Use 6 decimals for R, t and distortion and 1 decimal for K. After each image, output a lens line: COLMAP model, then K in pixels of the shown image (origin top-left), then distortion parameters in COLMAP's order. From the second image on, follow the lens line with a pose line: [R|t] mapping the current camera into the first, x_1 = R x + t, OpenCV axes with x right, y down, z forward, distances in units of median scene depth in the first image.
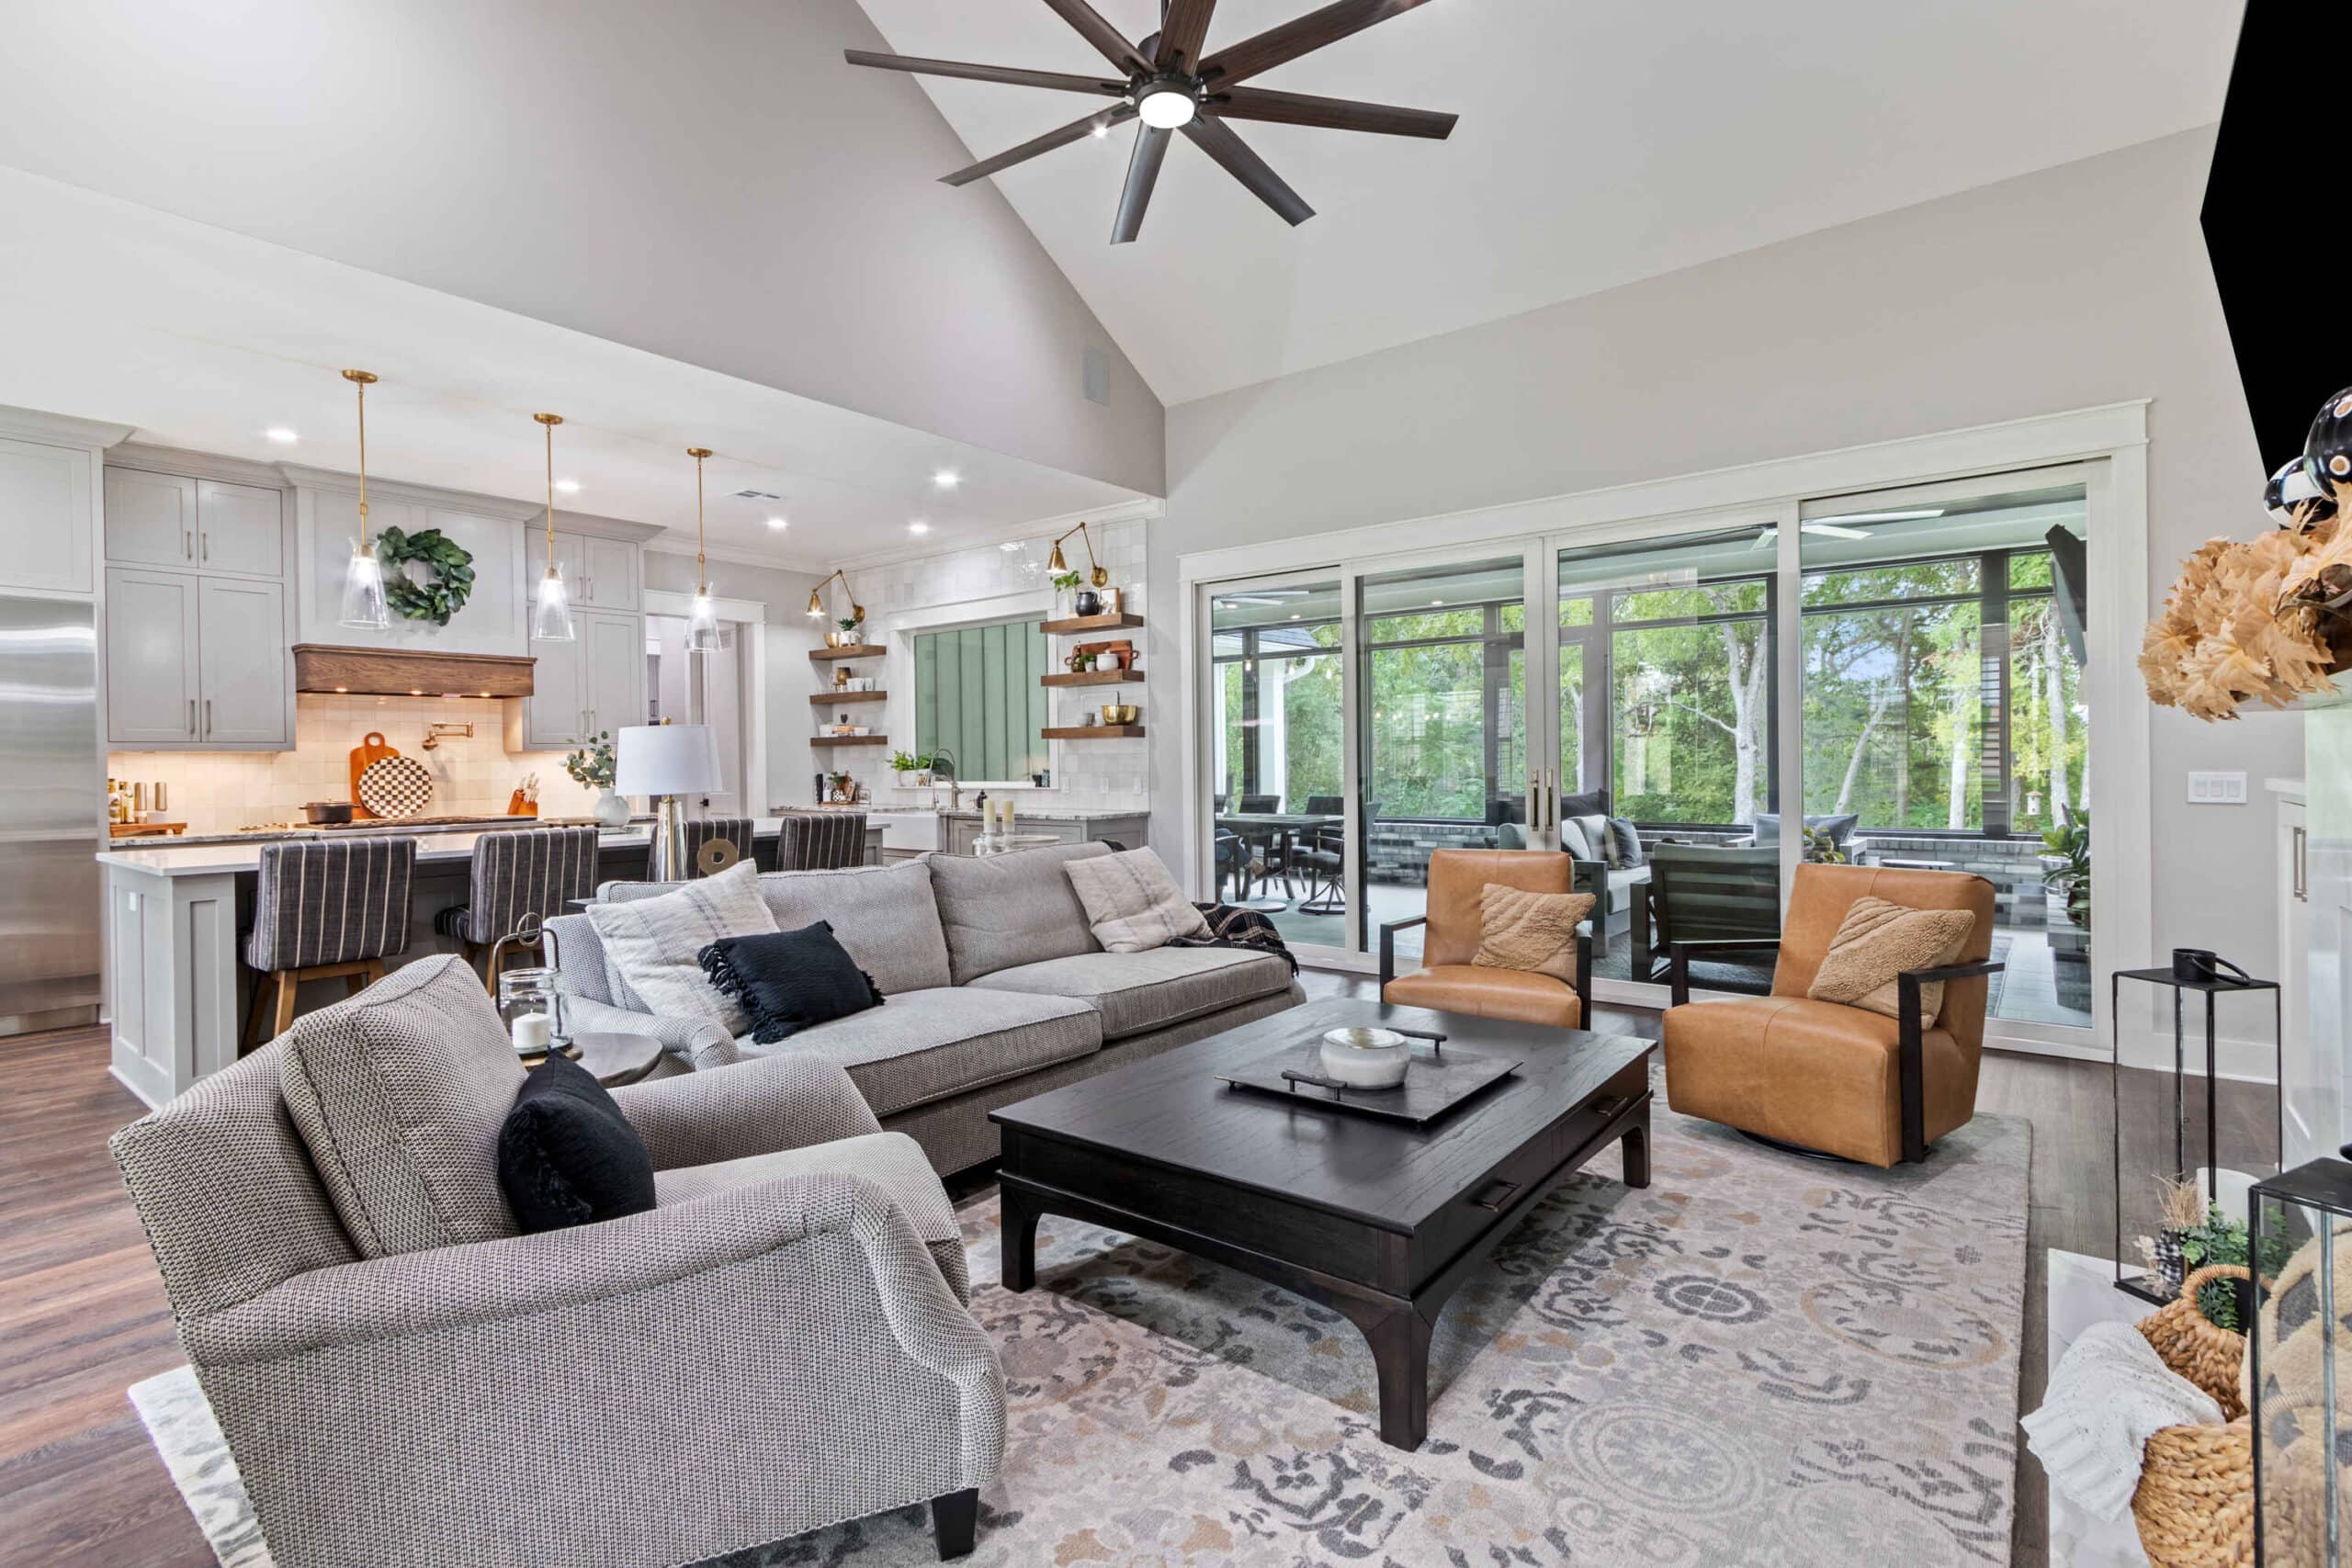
lens RADIAL K [[1108.8, 0, 1202.2], [0, 1108.8, 760.0], [0, 0, 1]] dist [0.010004, -0.001415]
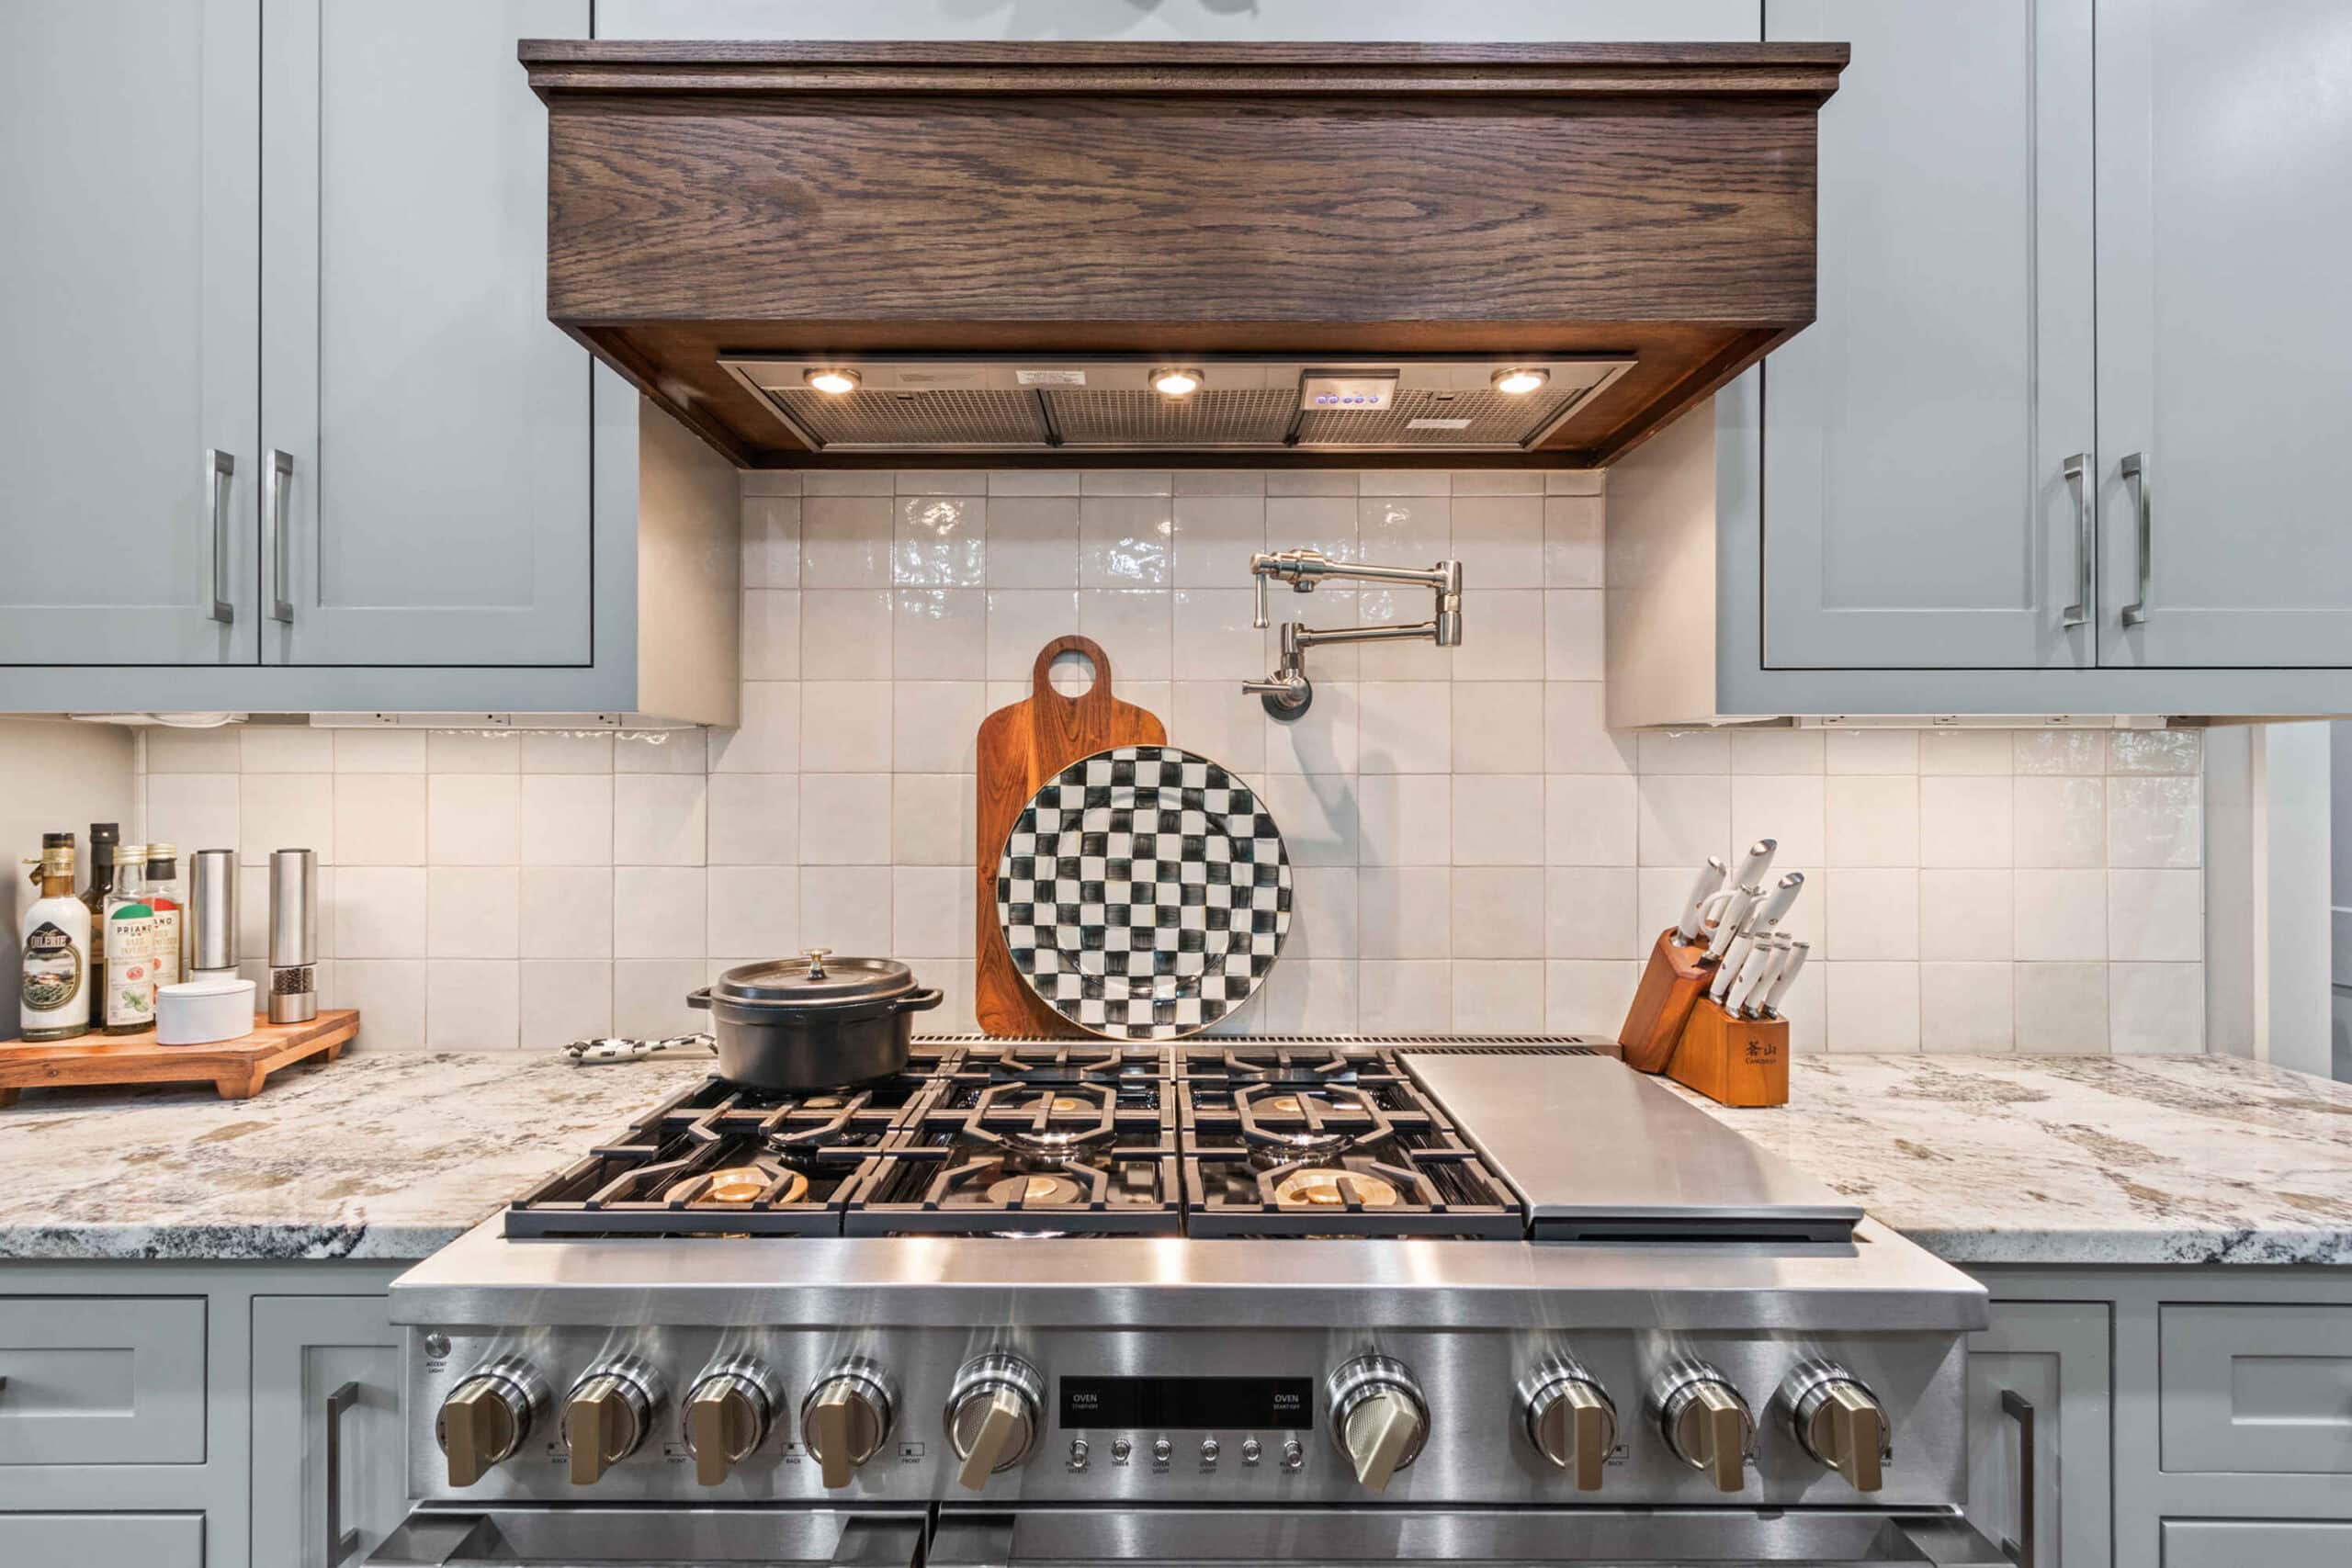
lens RADIAL K [[1108.8, 0, 1104.6], [0, 1108.8, 785.4], [0, 0, 1]] dist [0.010004, -0.001415]
pose [[0.568597, 0.018125, -0.822416, -0.568458], [-0.009806, 0.999836, 0.015255, 0.000913], [0.822557, -0.000610, 0.568682, 0.896127]]
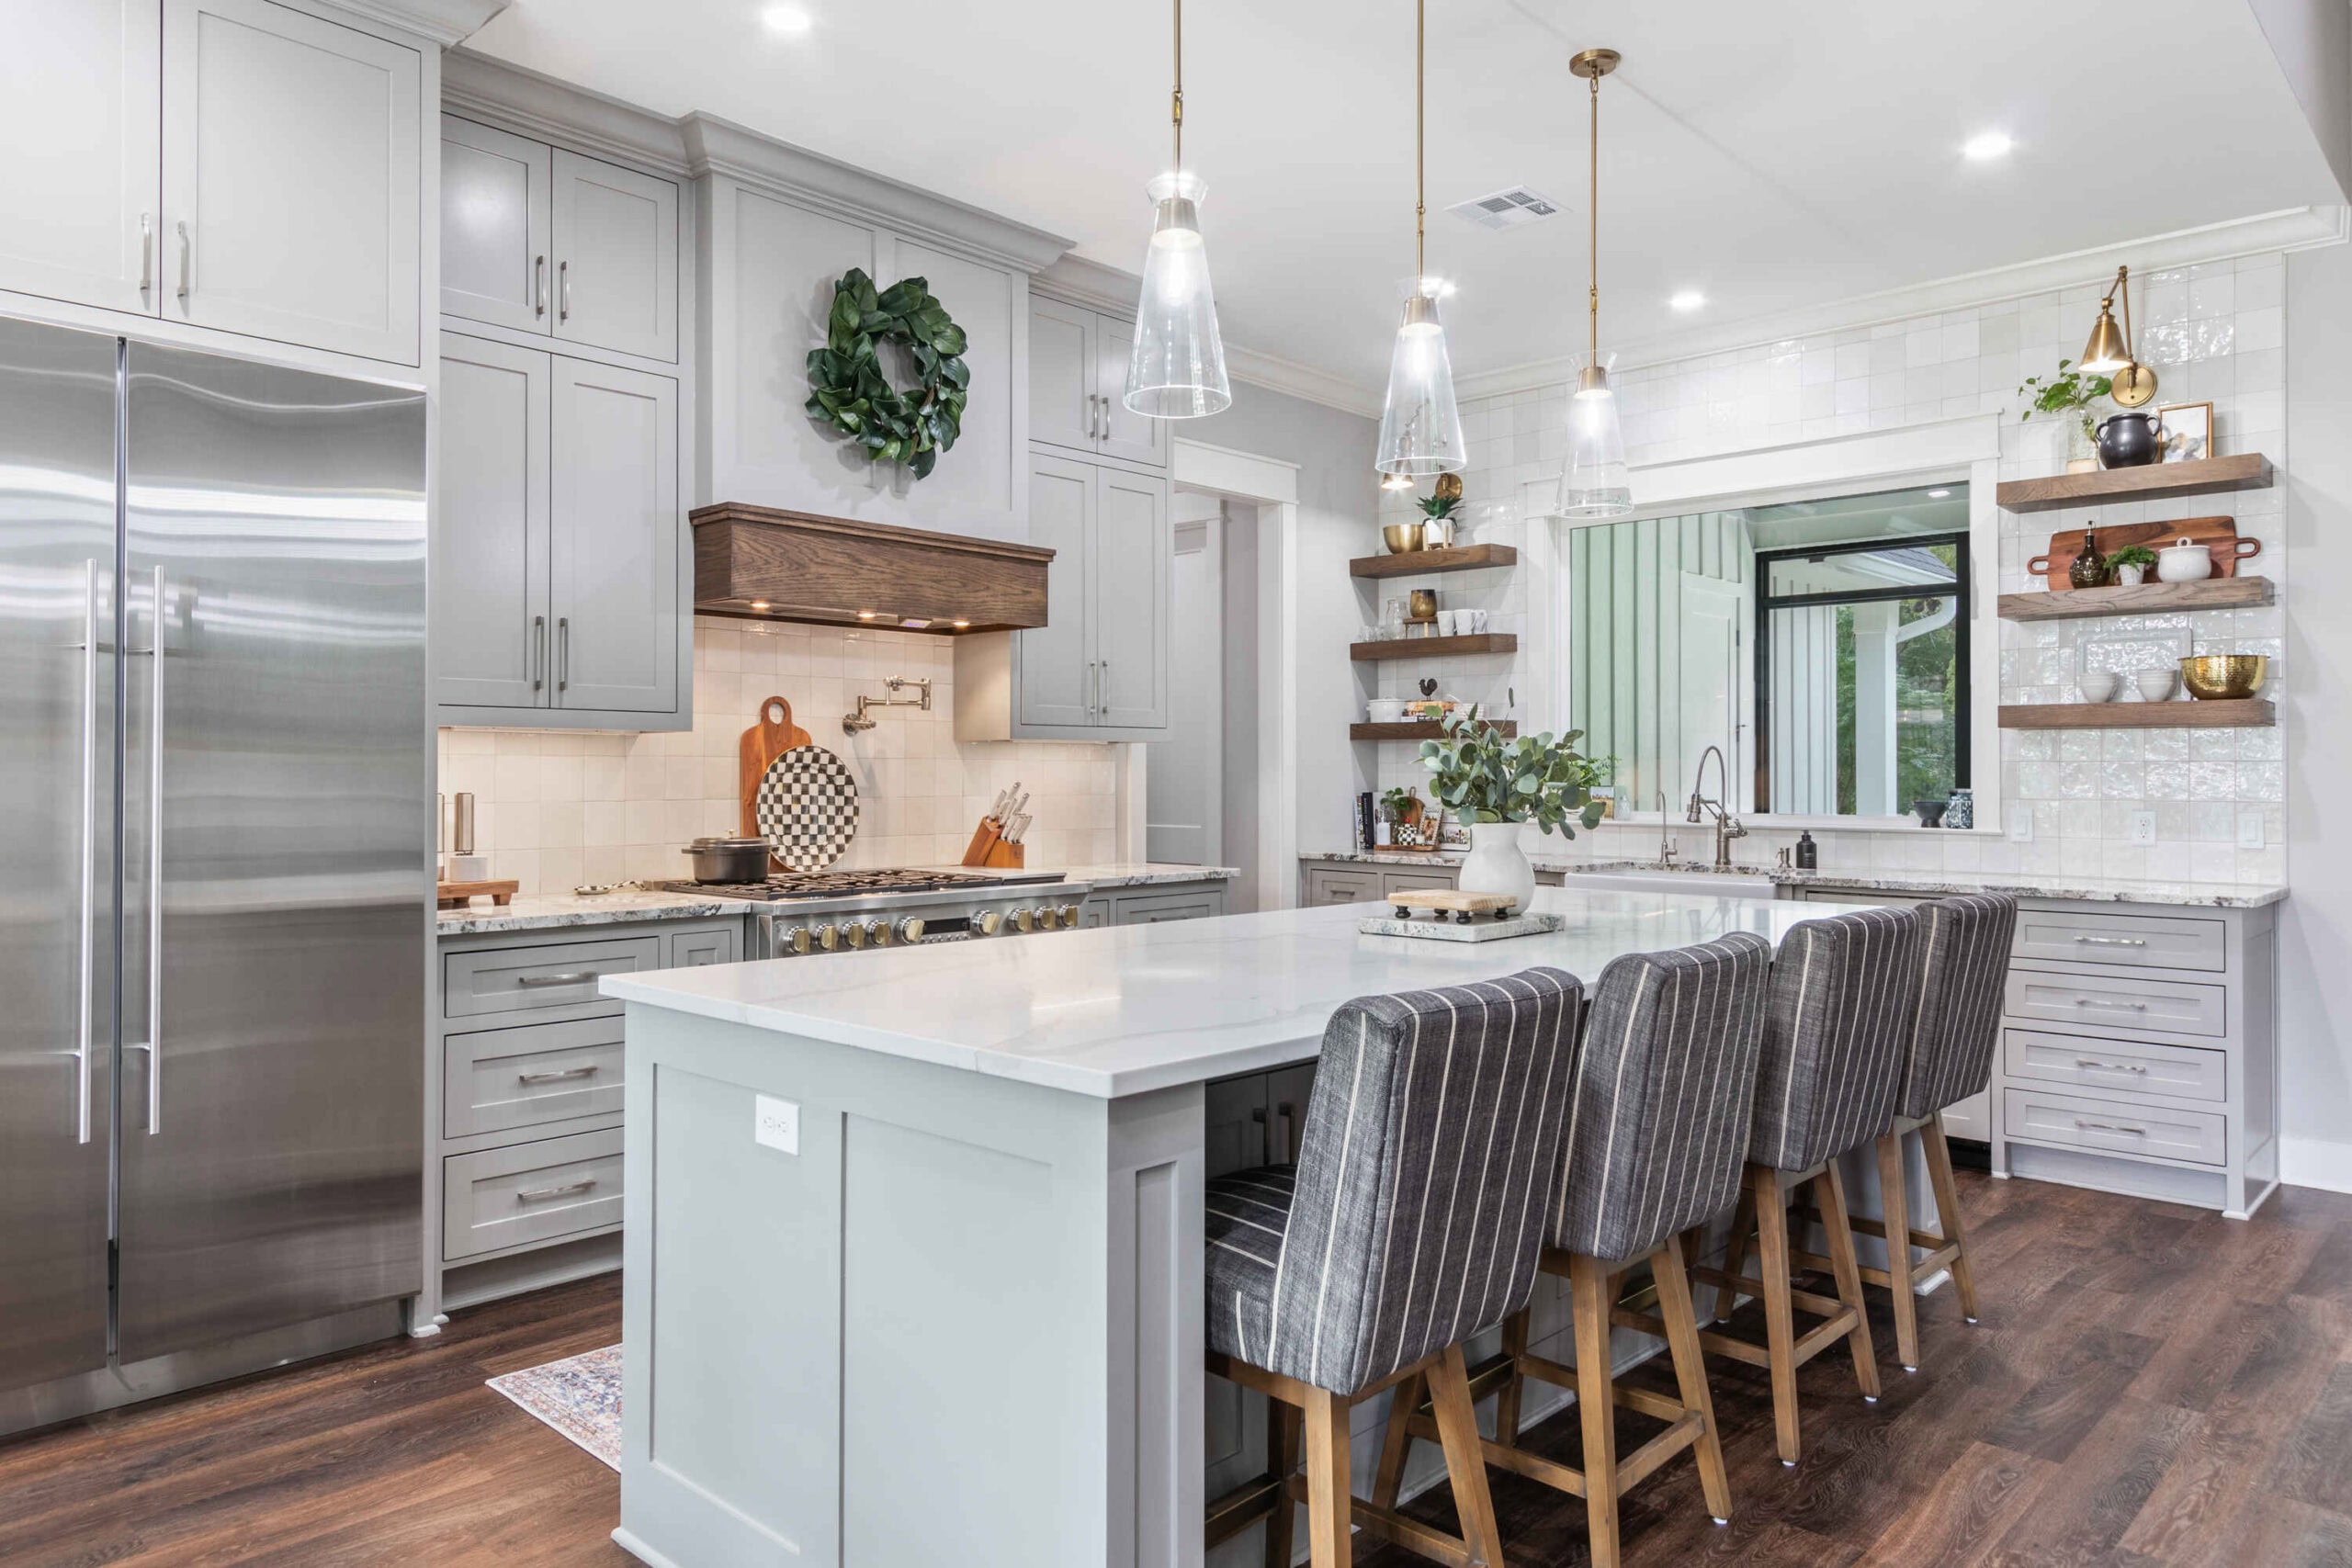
lens RADIAL K [[1629.5, 0, 1161.7], [0, 1629.5, 768.1], [0, 0, 1]] dist [0.004125, 0.003616]
pose [[0.992857, 0.013585, -0.118535, -0.495236], [-0.013986, 0.999899, -0.002553, 0.006260], [0.118489, 0.004193, 0.992947, 0.309675]]
